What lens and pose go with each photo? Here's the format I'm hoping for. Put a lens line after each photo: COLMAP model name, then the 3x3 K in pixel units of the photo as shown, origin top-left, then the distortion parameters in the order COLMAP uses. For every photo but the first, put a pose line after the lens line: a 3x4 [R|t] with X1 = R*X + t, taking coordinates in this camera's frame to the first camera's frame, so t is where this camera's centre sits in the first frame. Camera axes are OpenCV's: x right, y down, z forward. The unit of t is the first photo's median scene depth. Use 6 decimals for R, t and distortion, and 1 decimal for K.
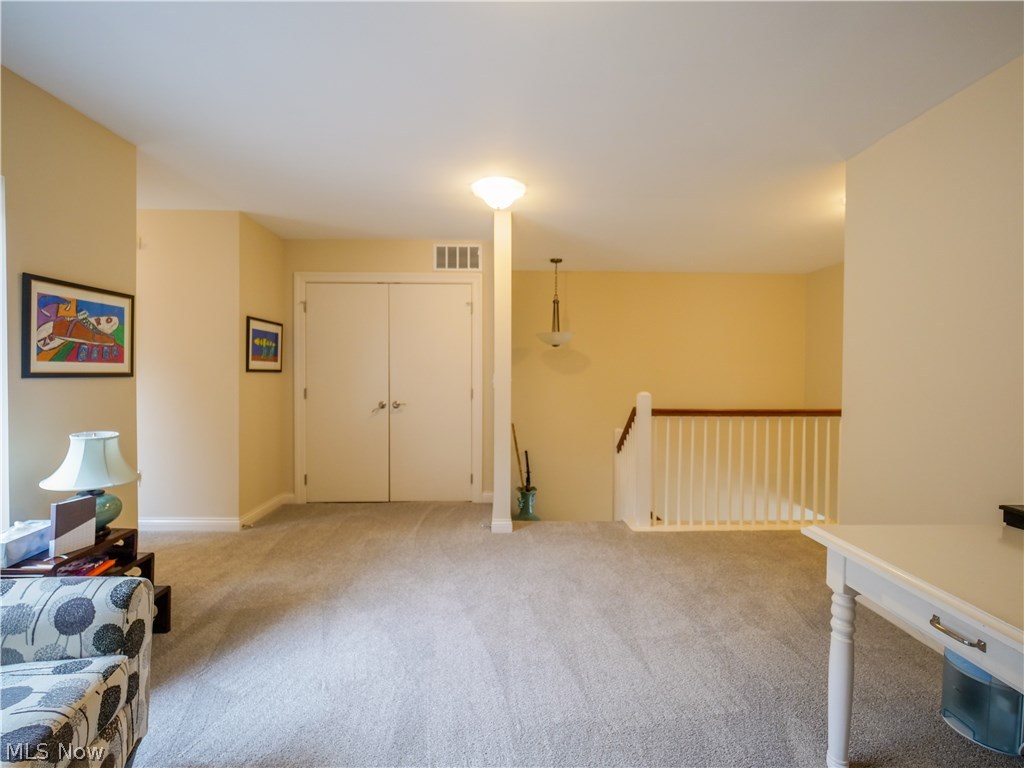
lens RADIAL K [[432.3, 0, 510.4], [0, 432.3, 378.1], [0, 0, 1]] dist [-0.001643, -0.000252]
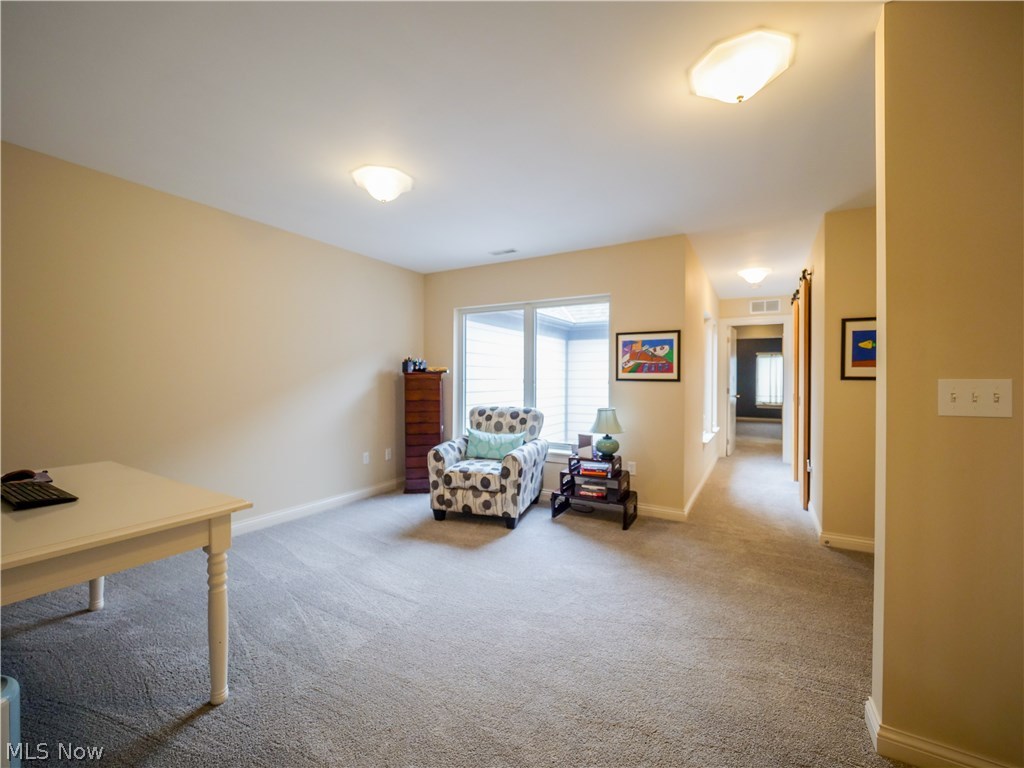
lens RADIAL K [[432.3, 0, 510.1], [0, 432.3, 381.9], [0, 0, 1]] dist [-0.001643, -0.000252]
pose [[-0.509980, -0.002501, -0.860182, 0.871324], [-0.022554, 0.999691, 0.010465, -0.005520], [0.859890, 0.024737, -0.509879, 1.403376]]
